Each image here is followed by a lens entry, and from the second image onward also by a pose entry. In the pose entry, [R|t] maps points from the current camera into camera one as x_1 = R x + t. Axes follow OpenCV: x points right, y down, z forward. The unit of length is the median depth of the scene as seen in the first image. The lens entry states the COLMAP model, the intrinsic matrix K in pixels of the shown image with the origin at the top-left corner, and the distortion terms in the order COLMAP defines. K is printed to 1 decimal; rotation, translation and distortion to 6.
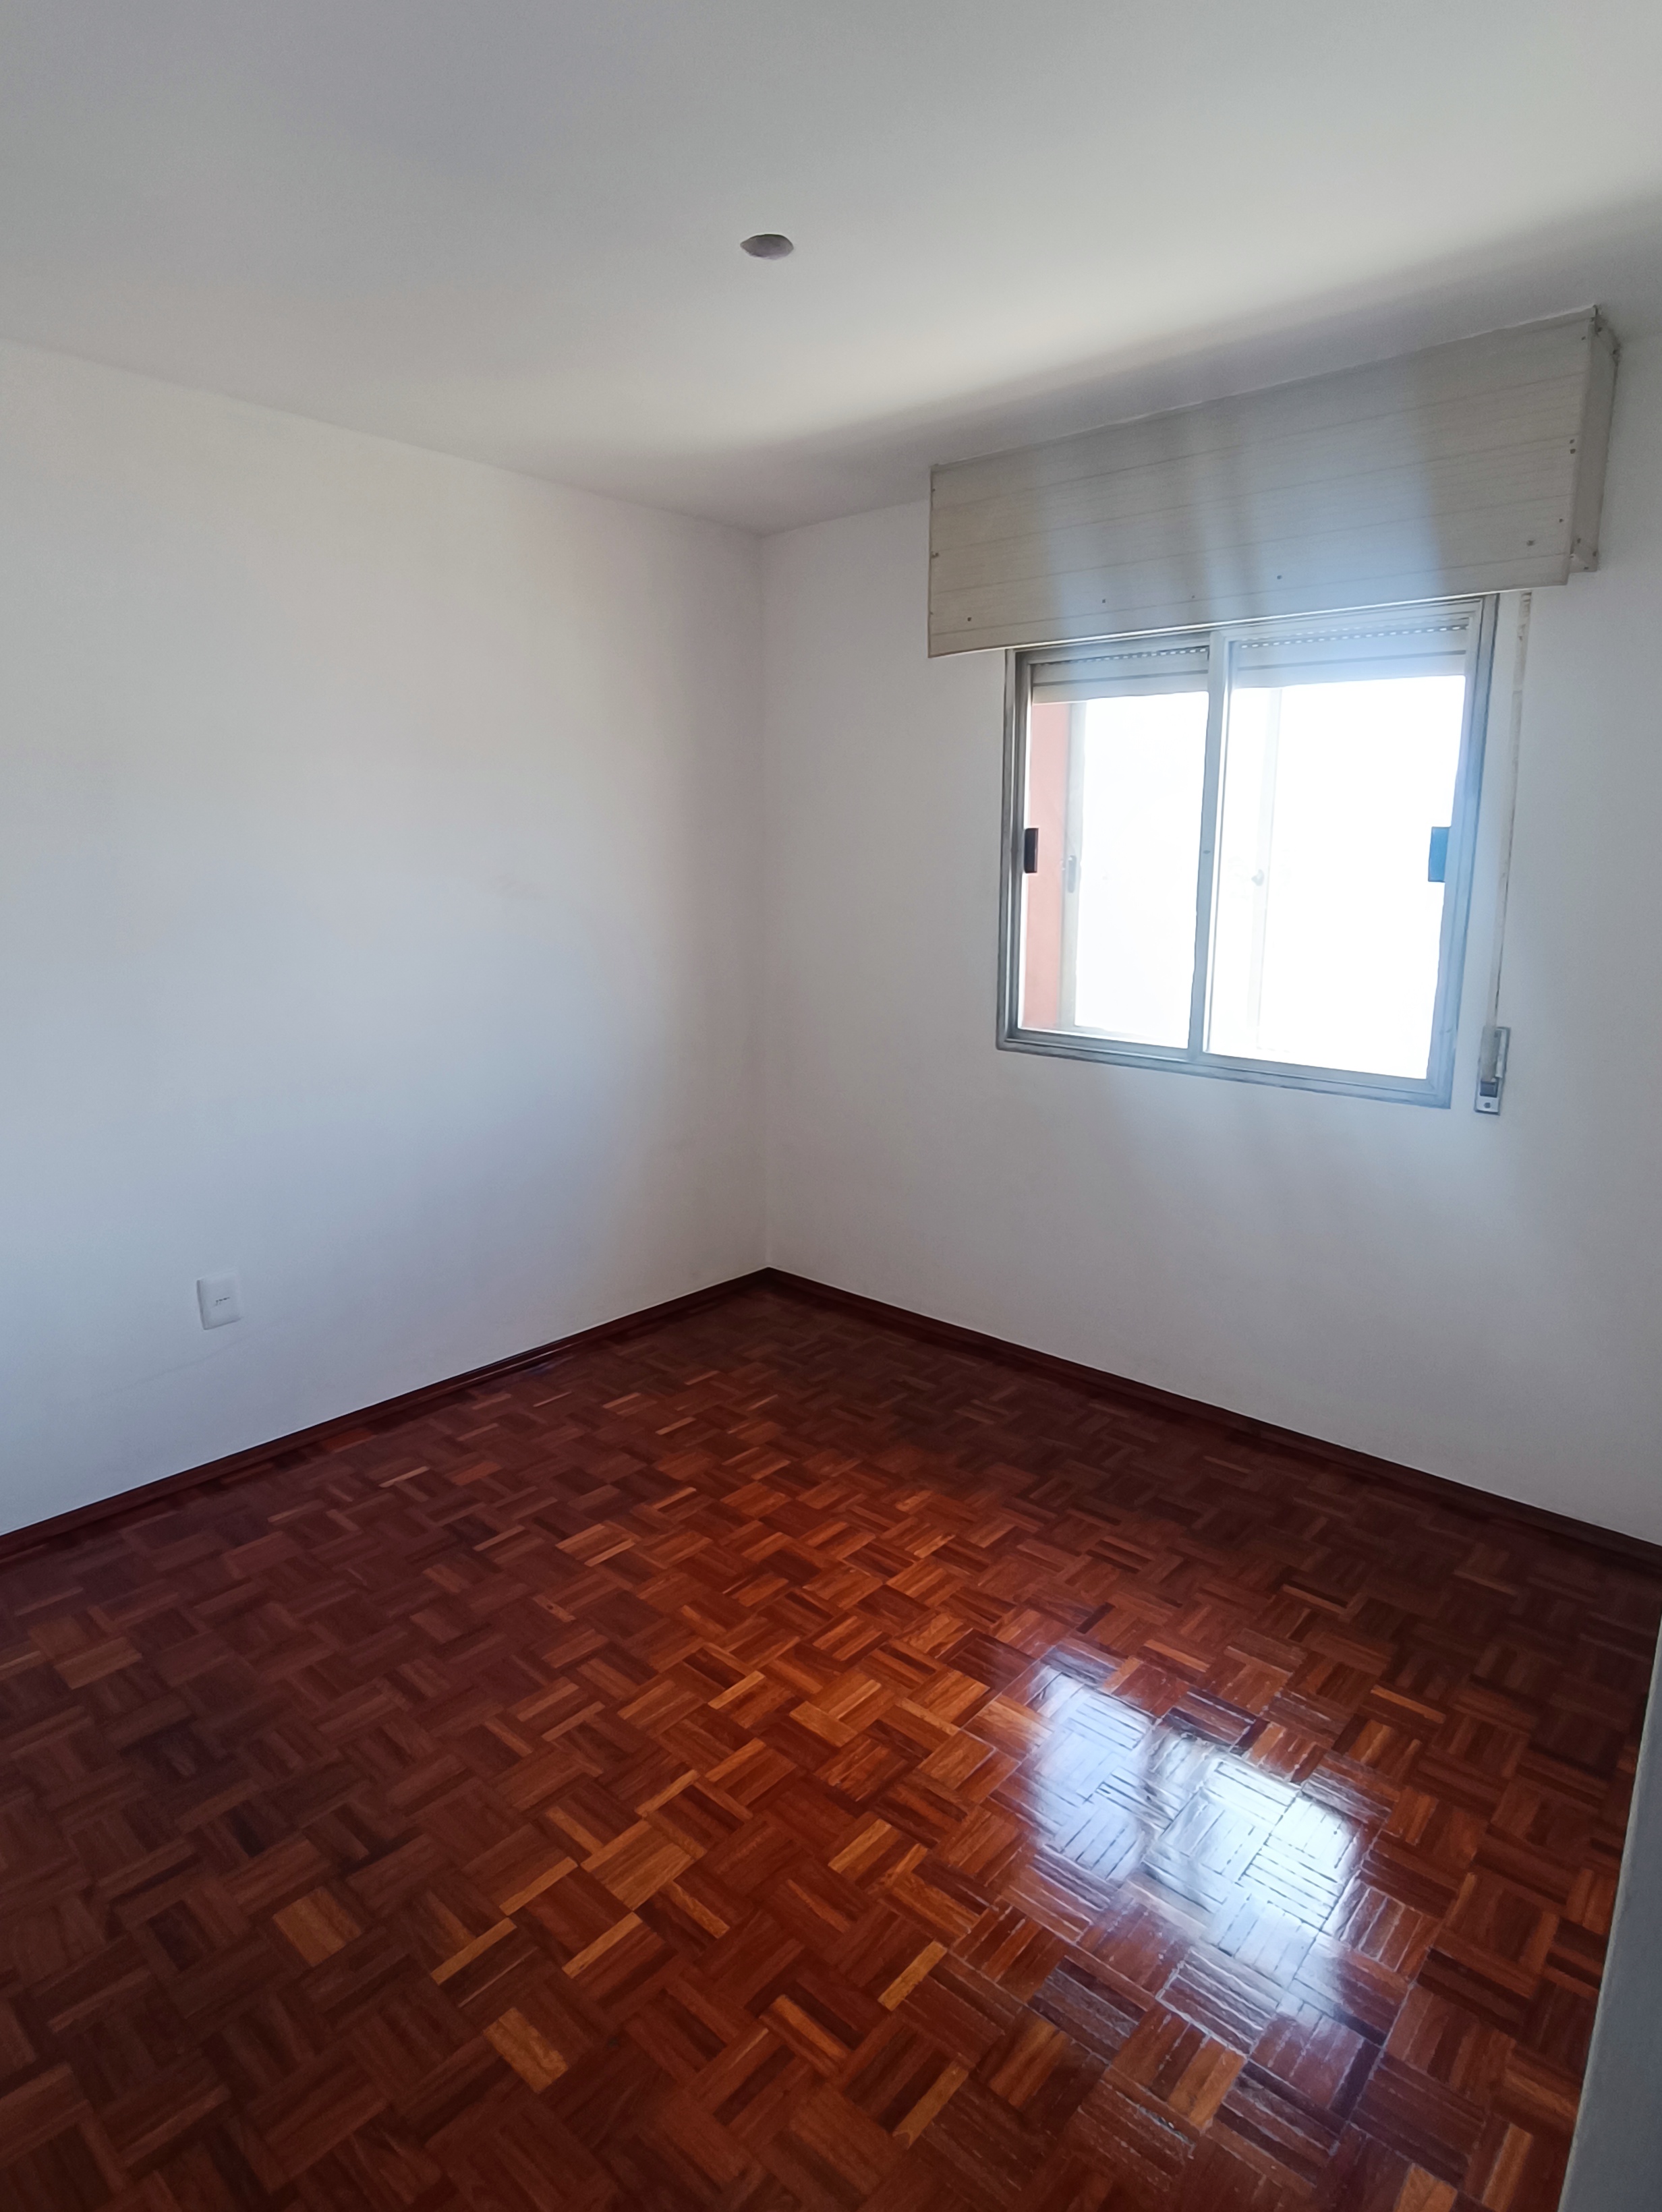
lens RADIAL K [[1250.2, 0, 827.0], [0, 1250.2, 1107.8], [0, 0, 1]] dist [-0.016720, 0.000334]
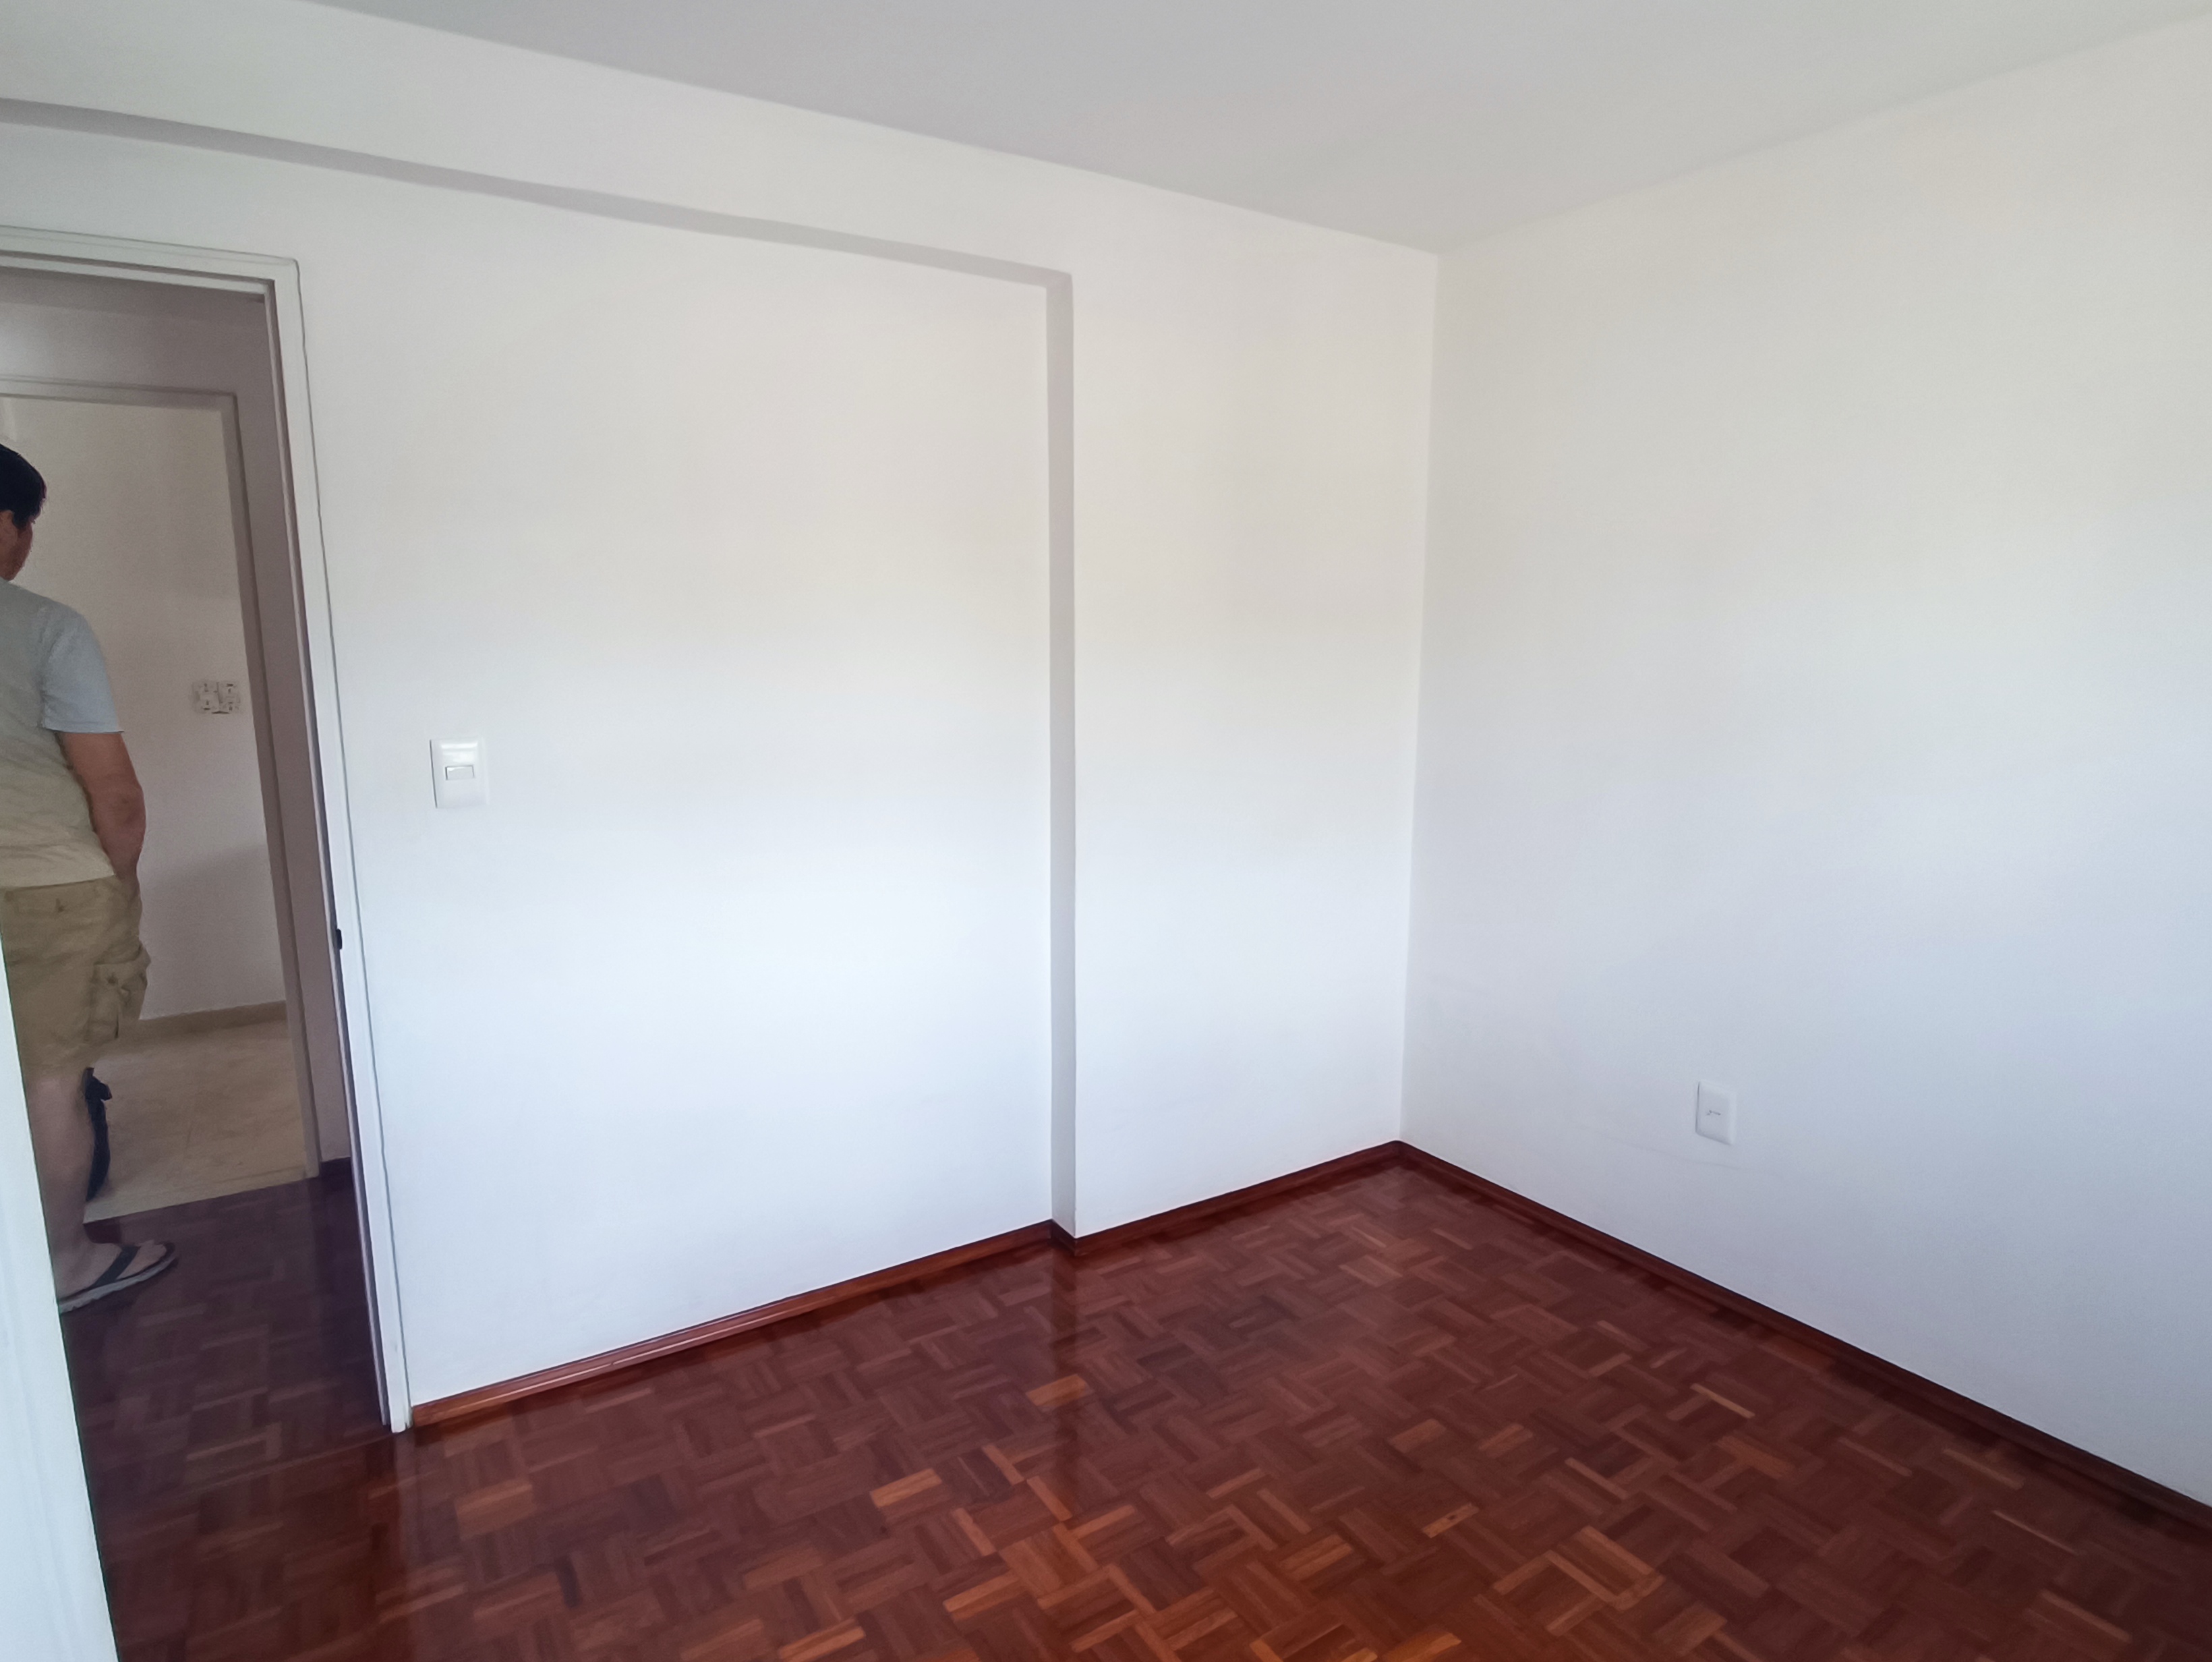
lens RADIAL K [[1250.2, 0, 1105.5], [0, 1250.2, 828.2], [0, 0, 1]] dist [-0.016720, 0.000334]
pose [[-0.266701, 0.156231, -0.951032, 0.602607], [-0.193978, 0.957879, 0.211754, -0.195651], [0.944057, 0.240954, -0.225162, 0.884242]]
